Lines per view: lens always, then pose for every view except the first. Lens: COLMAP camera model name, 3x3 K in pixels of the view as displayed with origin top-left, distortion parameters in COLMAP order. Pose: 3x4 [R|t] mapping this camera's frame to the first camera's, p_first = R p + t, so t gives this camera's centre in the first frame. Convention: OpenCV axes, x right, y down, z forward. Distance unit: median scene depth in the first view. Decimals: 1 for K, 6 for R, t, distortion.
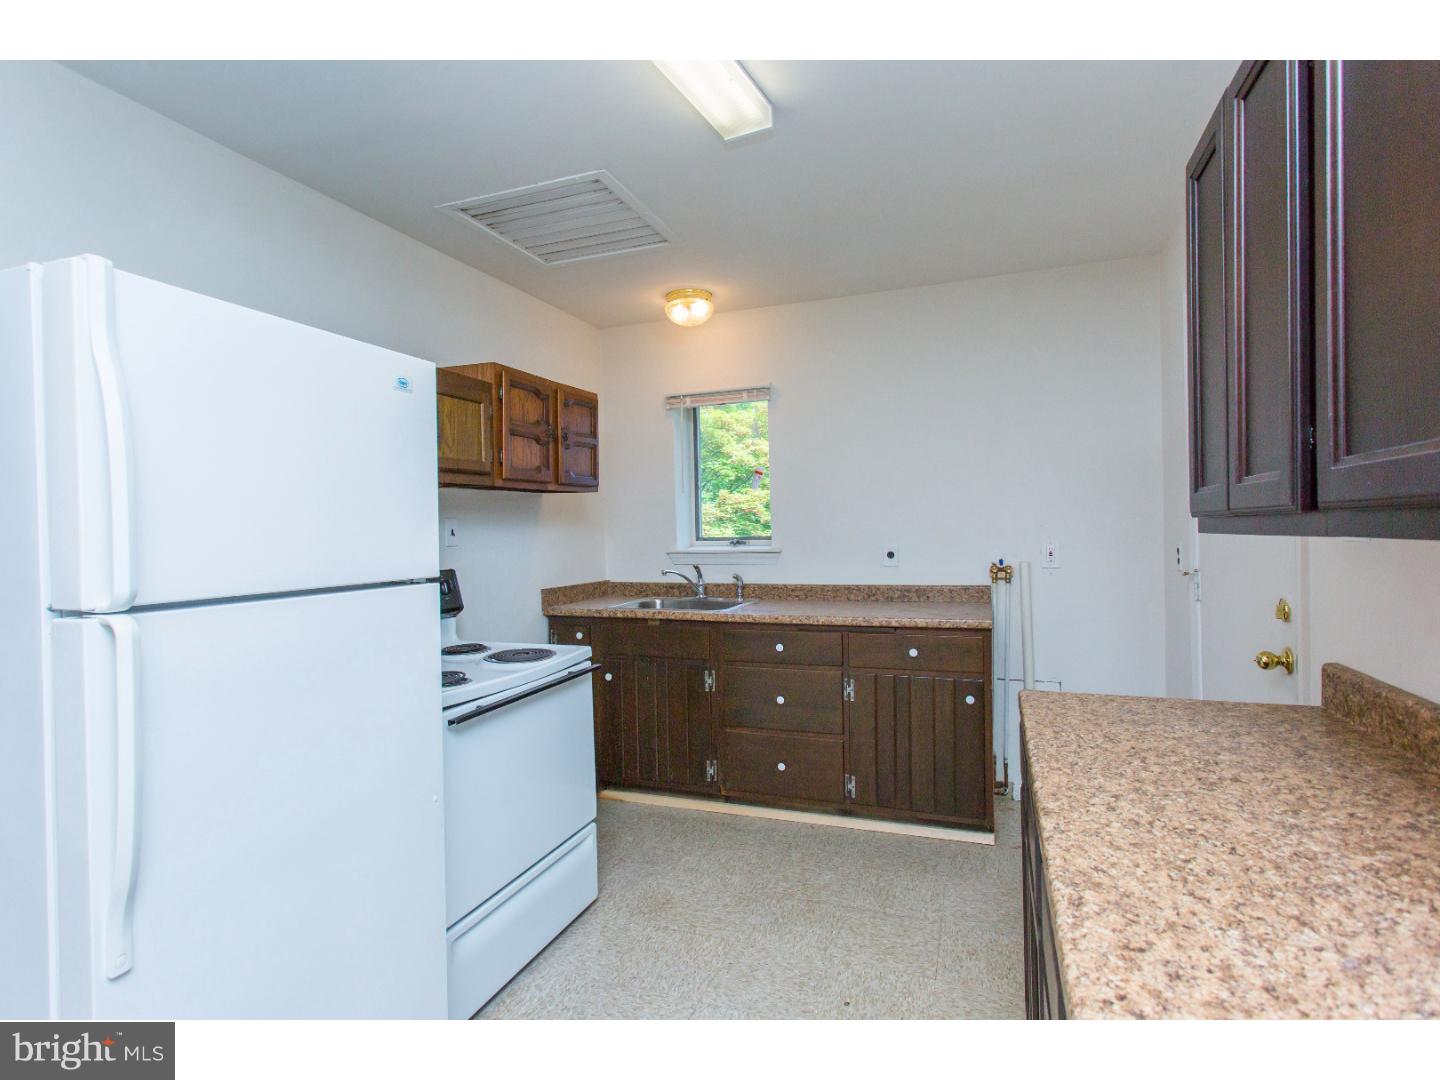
lens RADIAL K [[716.0, 0, 719.9], [0, 716.0, 538.8], [0, 0, 1]] dist [0.002752, 0.001595]
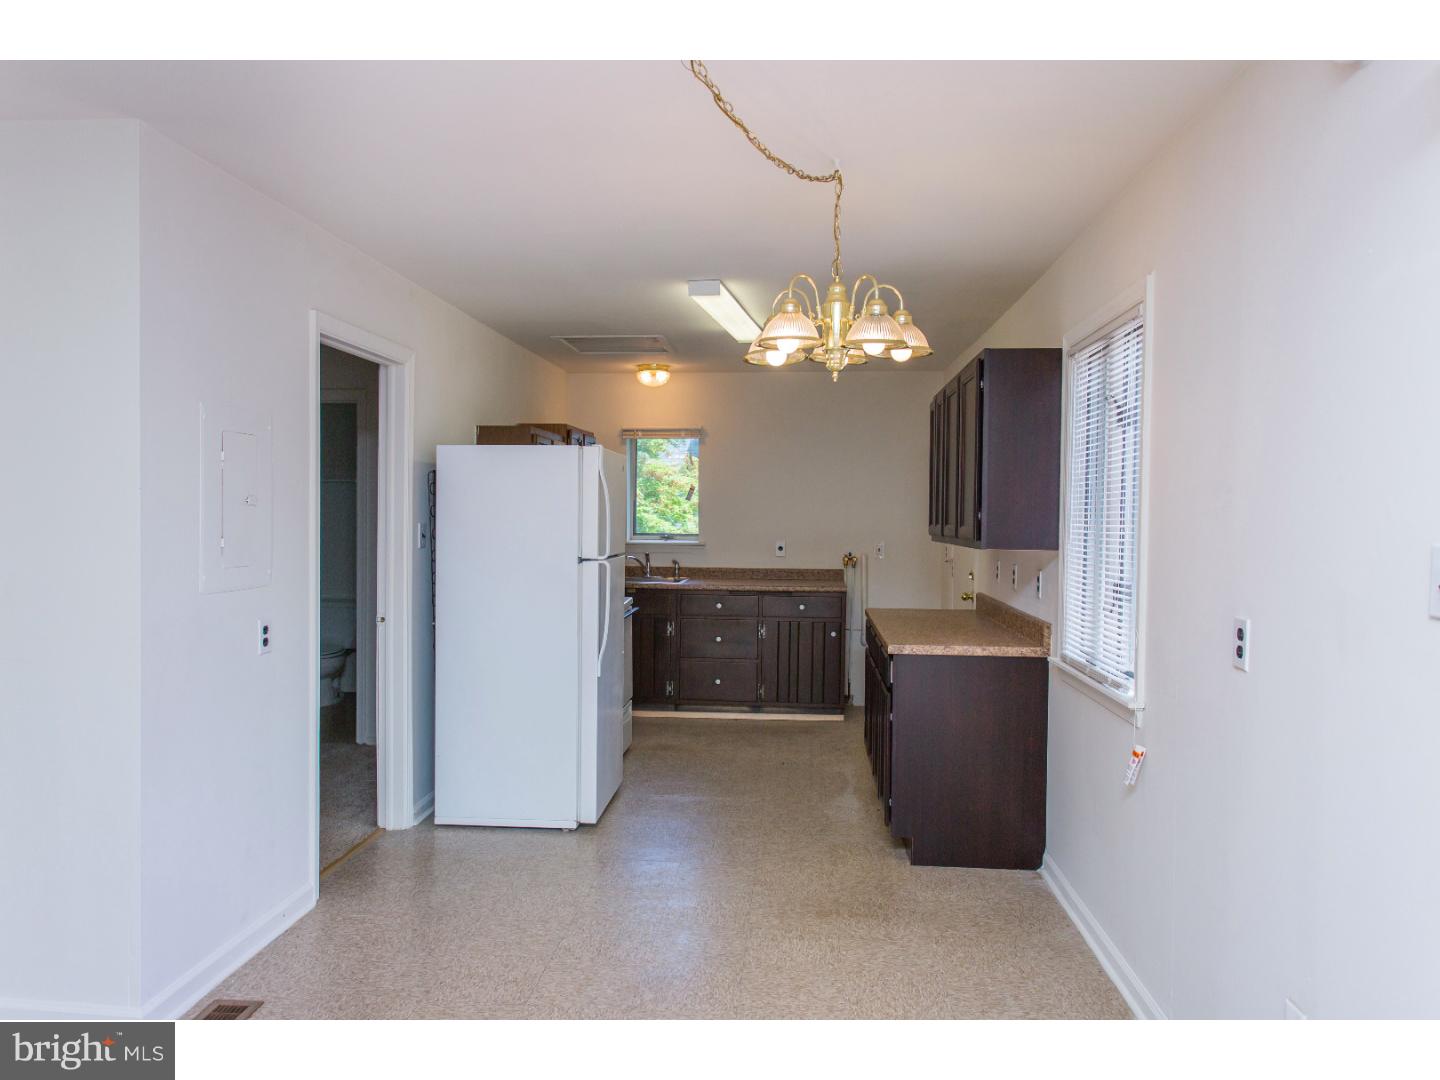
lens RADIAL K [[987.5, 0, 714.3], [0, 987.5, 541.7], [0, 0, 1]] dist [0.010649, 0.003852]
pose [[0.964338, 0.020809, 0.263854, -0.494619], [-0.024554, 0.999639, 0.010903, -0.011999], [-0.263532, -0.016992, 0.964501, -1.070534]]
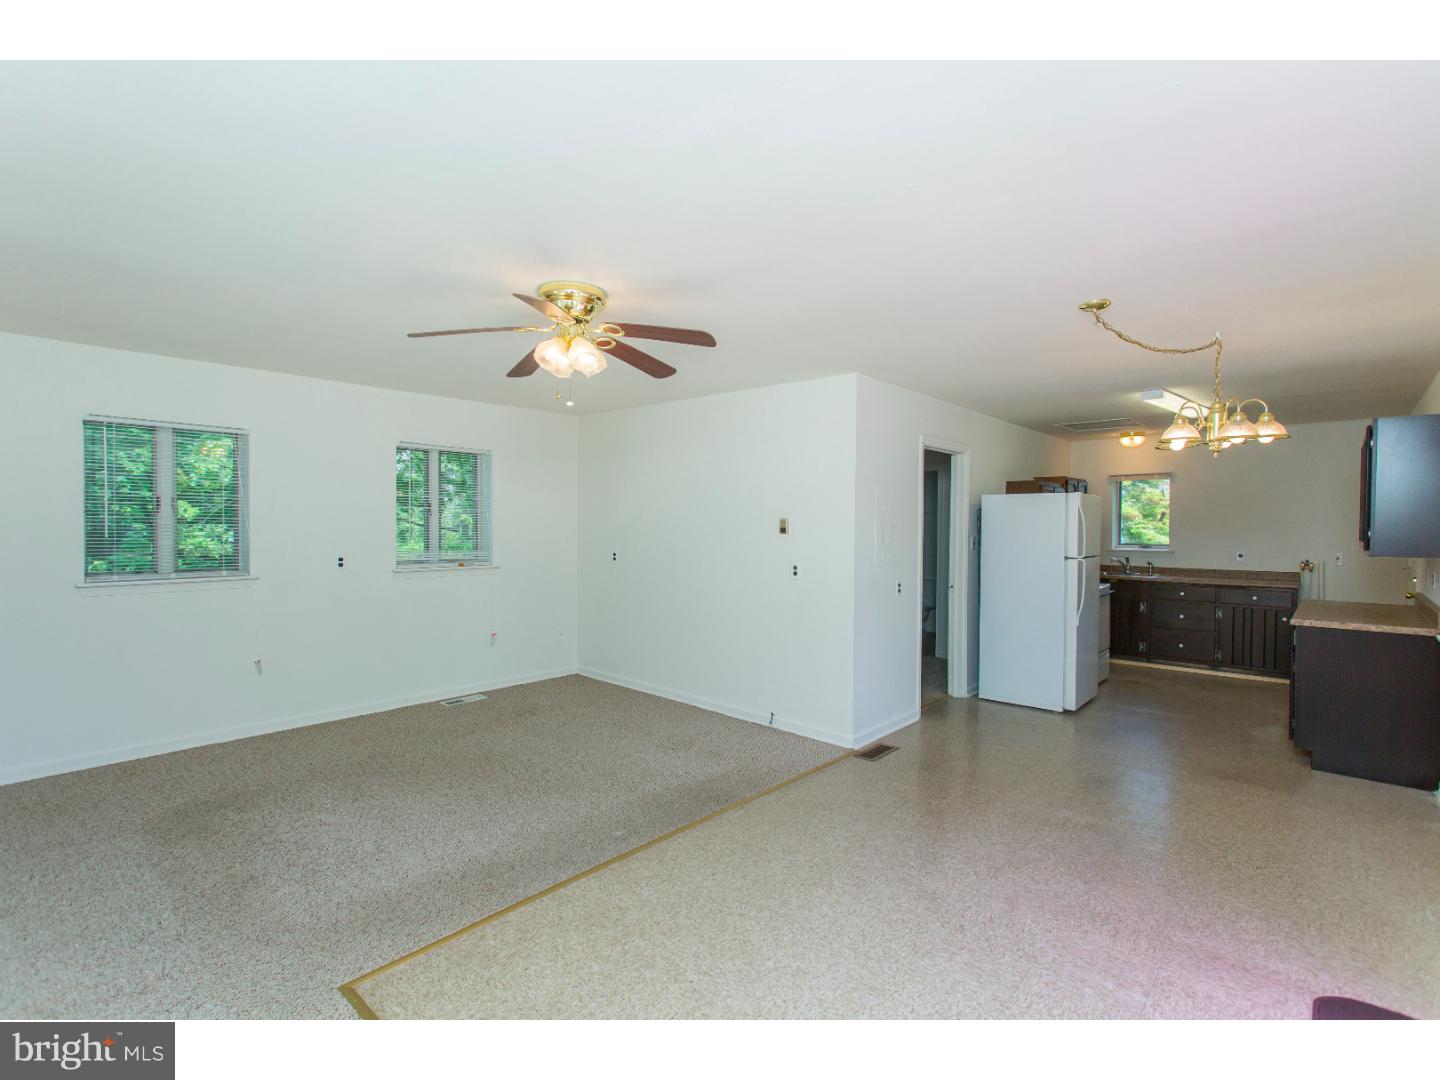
lens RADIAL K [[665.4, 0, 709.9], [0, 665.4, 537.5], [0, 0, 1]] dist [-0.001928, 0.001591]
pose [[0.920461, 0.030625, -0.389633, -0.480095], [-0.027461, 0.999529, 0.013689, -0.016055], [0.389869, -0.001901, 0.920868, -1.539584]]
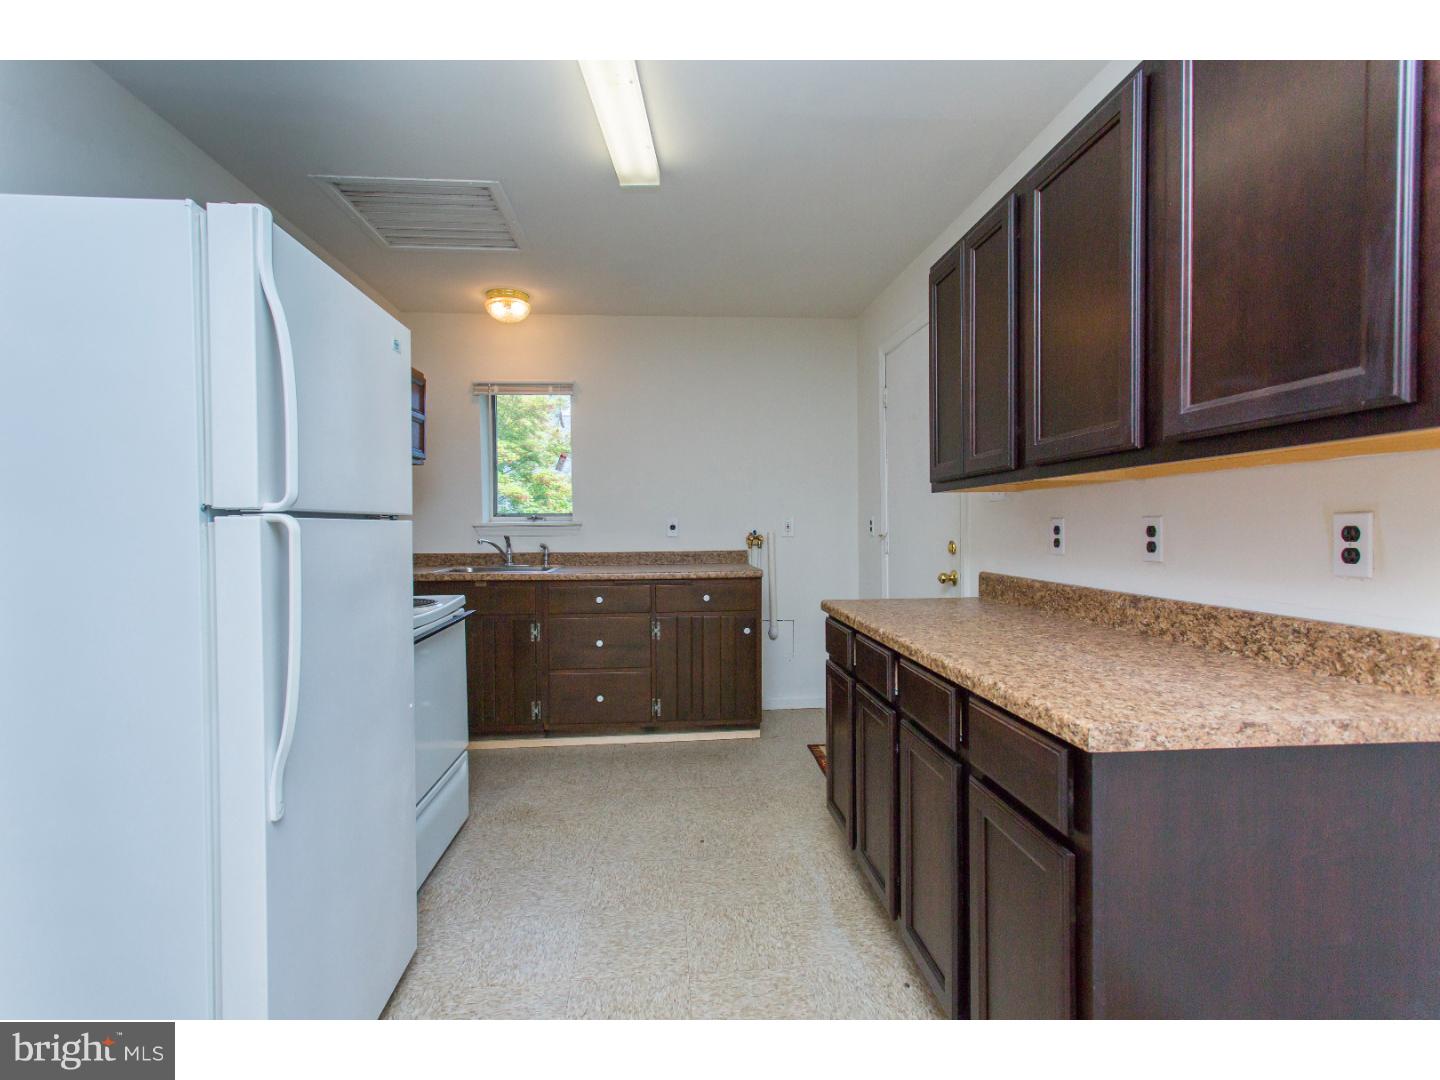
lens RADIAL K [[665.4, 0, 712.0], [0, 665.4, 539.7], [0, 0, 1]] dist [-0.001928, 0.001591]
pose [[0.906761, 0.002727, 0.421635, -0.214240], [-0.003865, 0.999991, 0.001845, 0.046937], [-0.421626, -0.003303, 0.906764, -0.094651]]
